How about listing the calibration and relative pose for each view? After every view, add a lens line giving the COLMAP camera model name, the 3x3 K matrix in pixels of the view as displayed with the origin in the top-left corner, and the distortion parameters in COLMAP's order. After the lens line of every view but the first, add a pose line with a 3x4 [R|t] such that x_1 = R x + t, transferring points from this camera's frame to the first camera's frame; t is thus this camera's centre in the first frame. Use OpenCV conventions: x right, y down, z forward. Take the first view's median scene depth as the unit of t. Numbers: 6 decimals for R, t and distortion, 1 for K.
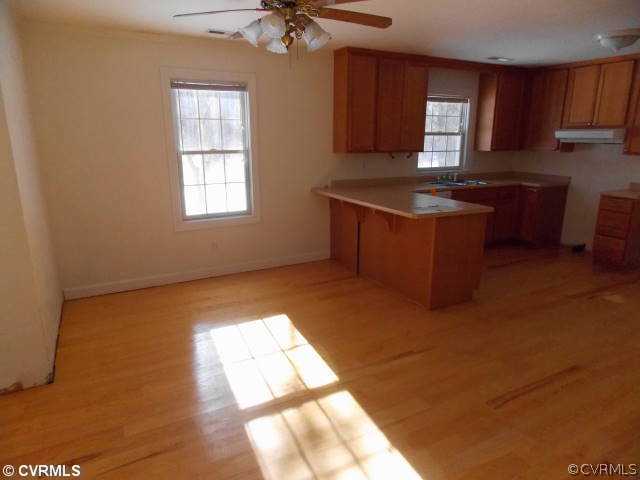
lens RADIAL K [[425.7, 0, 317.2], [0, 425.7, 239.2], [0, 0, 1]] dist [0.001100, -0.001419]
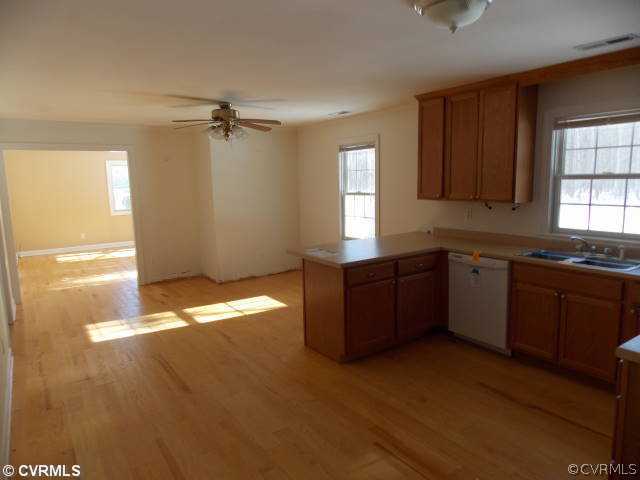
lens RADIAL K [[425.7, 0, 317.2], [0, 425.7, 239.2], [0, 0, 1]] dist [0.001100, -0.001419]
pose [[0.122575, 0.133865, -0.983390, 0.949115], [-0.218080, 0.970277, 0.104898, -0.154396], [0.968203, 0.201600, 0.148125, 0.607401]]
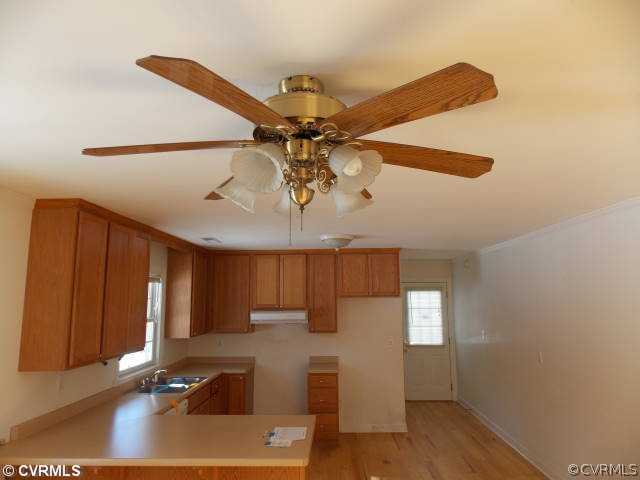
lens RADIAL K [[425.7, 0, 317.2], [0, 425.7, 239.2], [0, 0, 1]] dist [0.001100, -0.001419]
pose [[0.498812, 0.111678, 0.859485, -0.249761], [0.217688, 0.943732, -0.248962, -0.143295], [-0.838927, 0.311284, 0.446434, 0.391532]]
